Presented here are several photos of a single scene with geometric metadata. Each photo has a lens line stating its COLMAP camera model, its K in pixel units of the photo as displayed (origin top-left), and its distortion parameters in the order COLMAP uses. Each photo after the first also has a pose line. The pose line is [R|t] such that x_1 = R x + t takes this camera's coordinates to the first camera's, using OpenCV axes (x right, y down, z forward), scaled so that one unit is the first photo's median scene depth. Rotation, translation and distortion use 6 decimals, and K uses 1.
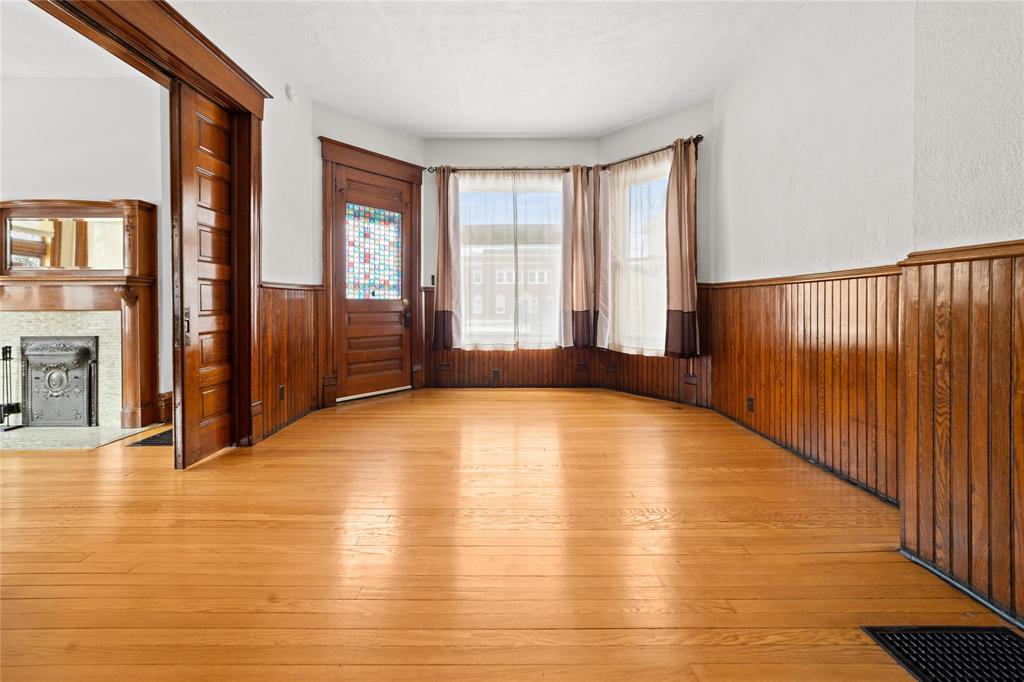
lens RADIAL K [[395.3, 0, 511.1], [0, 395.3, 342.5], [0, 0, 1]] dist [-0.001747, 0.000258]
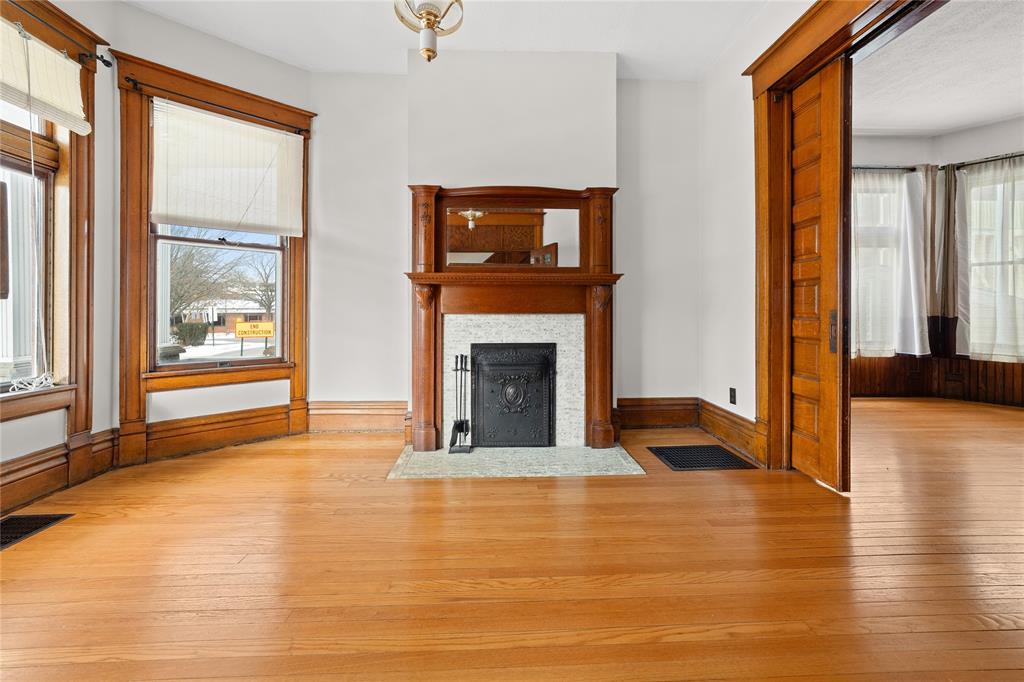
lens RADIAL K [[395.3, 0, 512.7], [0, 395.3, 339.8], [0, 0, 1]] dist [-0.001747, 0.000258]
pose [[0.999467, 0.001105, 0.032634, -0.873229], [-0.000394, 0.999763, -0.021786, -0.003626], [-0.032651, 0.021762, 0.999230, 0.088560]]
